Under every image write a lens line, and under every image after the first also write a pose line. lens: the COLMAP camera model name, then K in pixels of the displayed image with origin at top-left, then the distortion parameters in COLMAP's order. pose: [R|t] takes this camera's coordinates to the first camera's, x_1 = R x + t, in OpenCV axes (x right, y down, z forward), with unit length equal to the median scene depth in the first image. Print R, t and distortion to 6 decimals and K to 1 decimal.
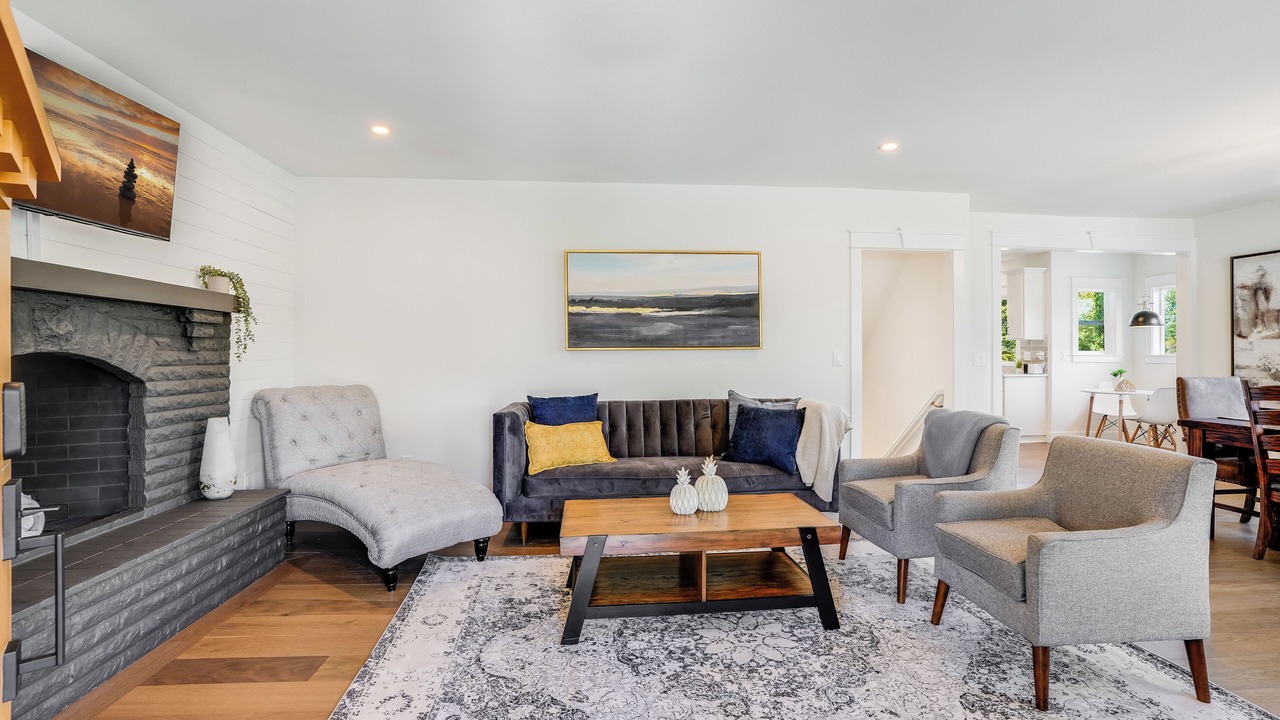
lens RADIAL K [[676.6, 0, 668.6], [0, 676.6, 359.9], [0, 0, 1]] dist [-0.041619, -0.000223]
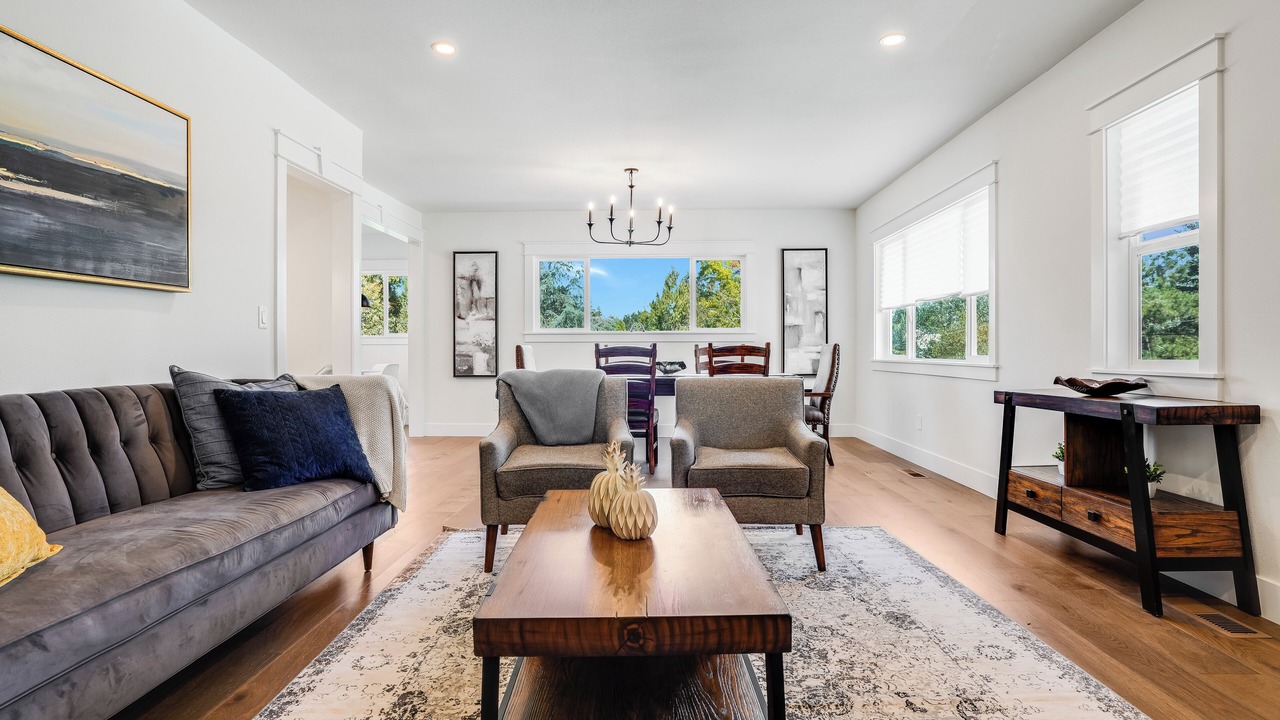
lens RADIAL K [[676.6, 0, 668.6], [0, 676.6, 359.9], [0, 0, 1]] dist [-0.041619, -0.000223]
pose [[0.070759, -0.009432, 0.997449, -0.465255], [0.020912, 0.999750, 0.007971, 0.053608], [-0.997274, 0.020294, 0.070938, 0.707697]]
